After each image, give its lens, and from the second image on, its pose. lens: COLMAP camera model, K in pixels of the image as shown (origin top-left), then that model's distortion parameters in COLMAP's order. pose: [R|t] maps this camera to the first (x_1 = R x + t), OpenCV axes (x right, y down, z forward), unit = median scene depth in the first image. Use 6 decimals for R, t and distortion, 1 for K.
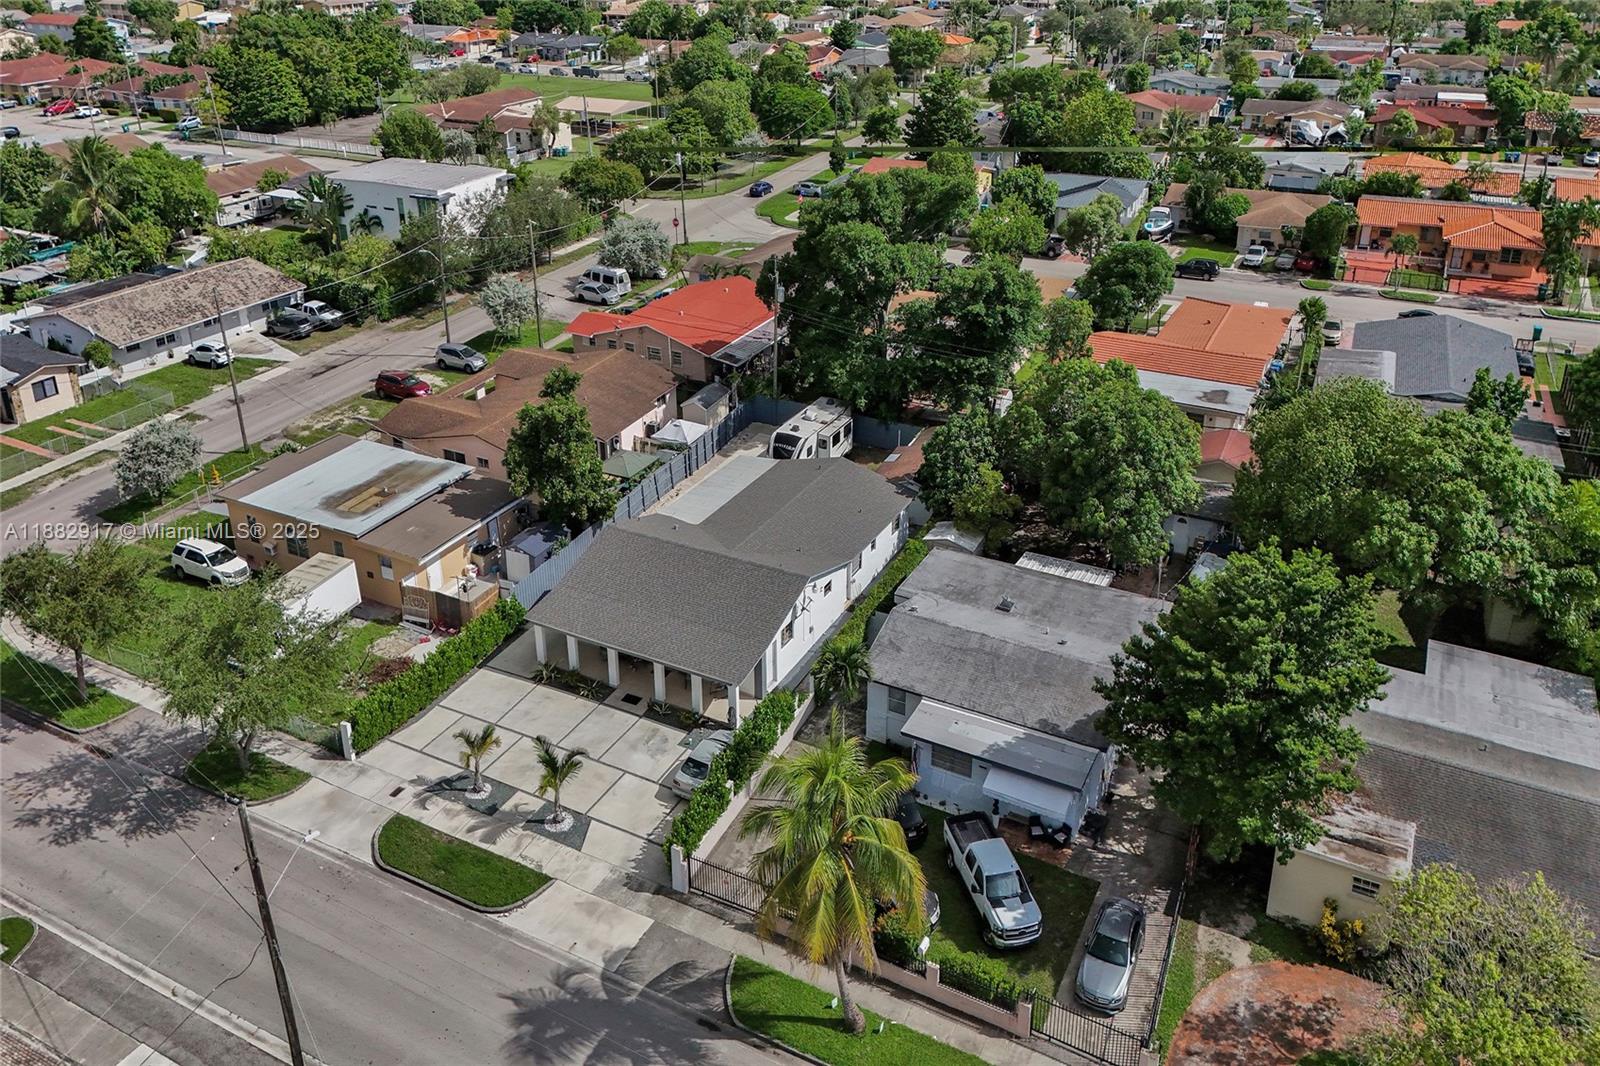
lens RADIAL K [[1176.5, 0, 796.2], [0, 1176.5, 525.6], [0, 0, 1]] dist [0.083247, -0.063107]
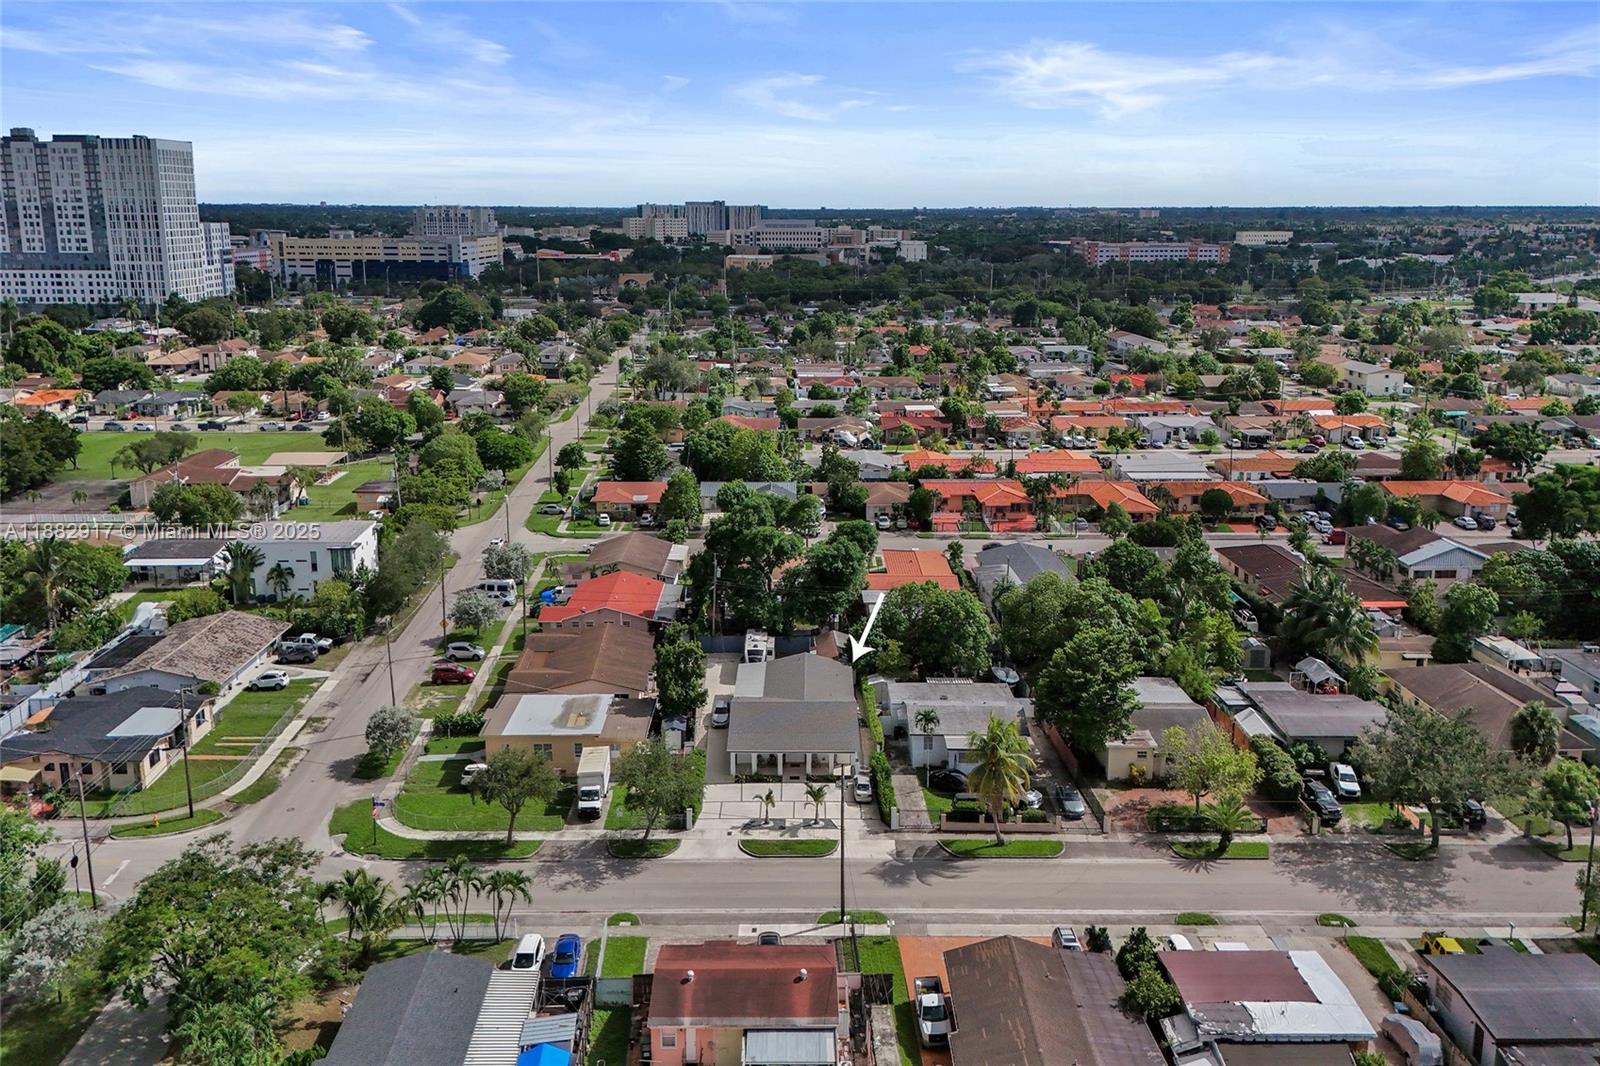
lens RADIAL K [[1176.5, 0, 808.5], [0, 1176.5, 523.8], [0, 0, 1]] dist [0.083247, -0.063107]
pose [[0.891288, -0.111349, 0.439554, -0.611940], [0.210127, 0.960437, -0.182777, 0.069666], [-0.401812, 0.255270, 0.879423, -0.543043]]
